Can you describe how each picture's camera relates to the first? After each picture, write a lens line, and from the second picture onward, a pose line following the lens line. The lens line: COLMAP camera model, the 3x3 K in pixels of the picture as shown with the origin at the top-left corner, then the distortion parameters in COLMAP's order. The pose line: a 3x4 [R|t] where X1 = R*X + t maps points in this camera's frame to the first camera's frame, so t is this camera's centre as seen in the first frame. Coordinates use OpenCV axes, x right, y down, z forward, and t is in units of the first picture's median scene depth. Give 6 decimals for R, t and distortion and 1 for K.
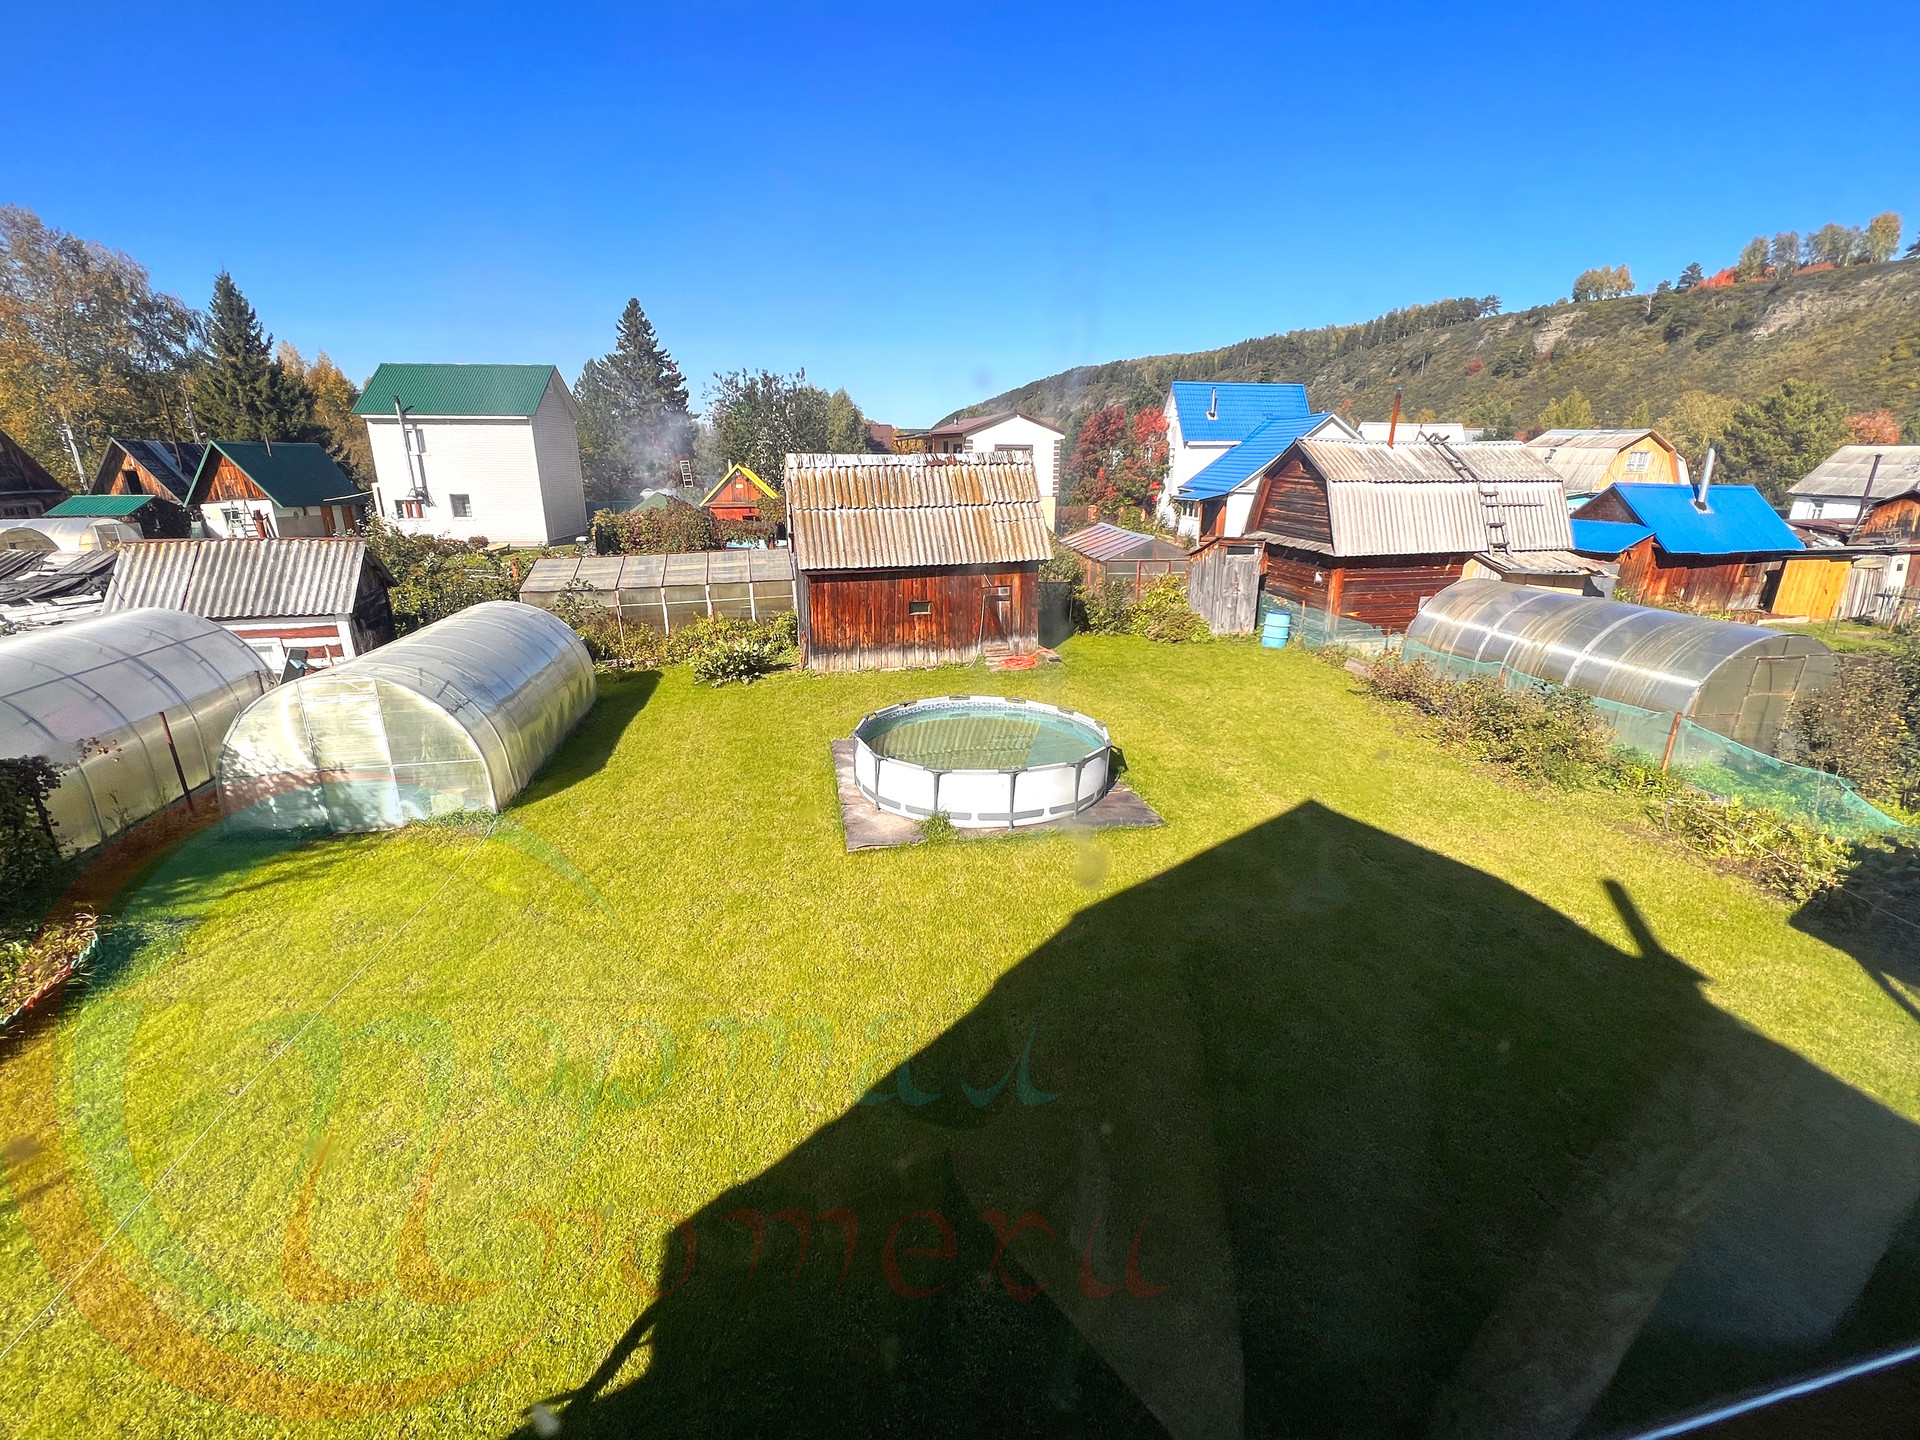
lens RADIAL K [[840.3, 0, 960.0], [0, 840.3, 720.2], [0, 0, 1]] dist [0.003000, -0.000565]
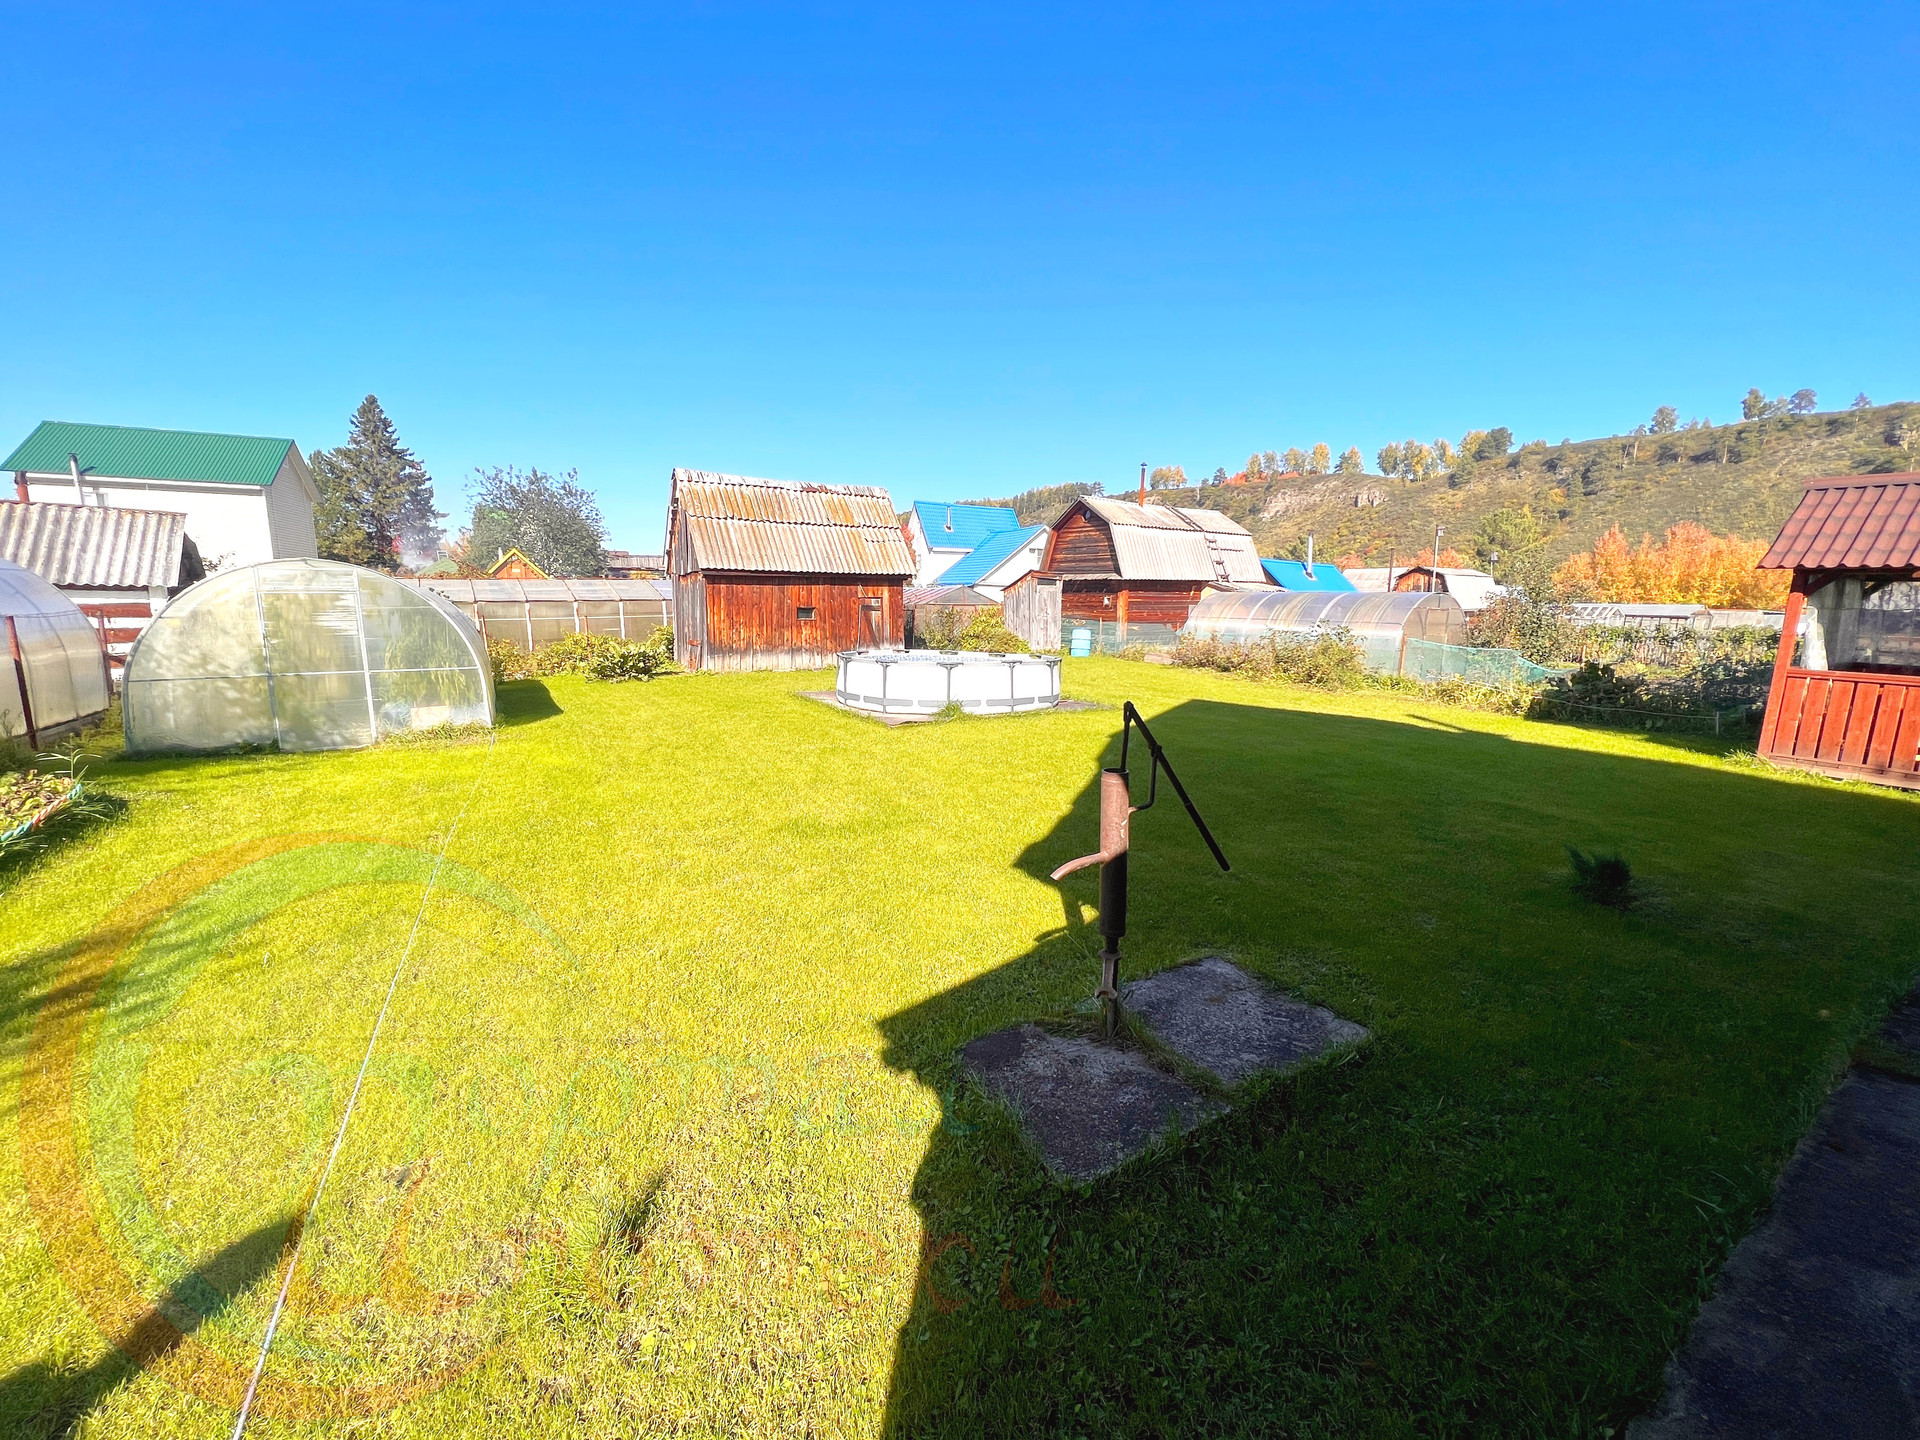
lens RADIAL K [[759.8, 0, 959.6], [0, 759.8, 720.4], [0, 0, 1]] dist [0.002358, 0.000079]
pose [[0.939970, -0.046757, 0.338039, -0.186169], [0.094229, 0.987620, -0.125412, 0.135976], [-0.327990, 0.149737, 0.932739, 0.030109]]
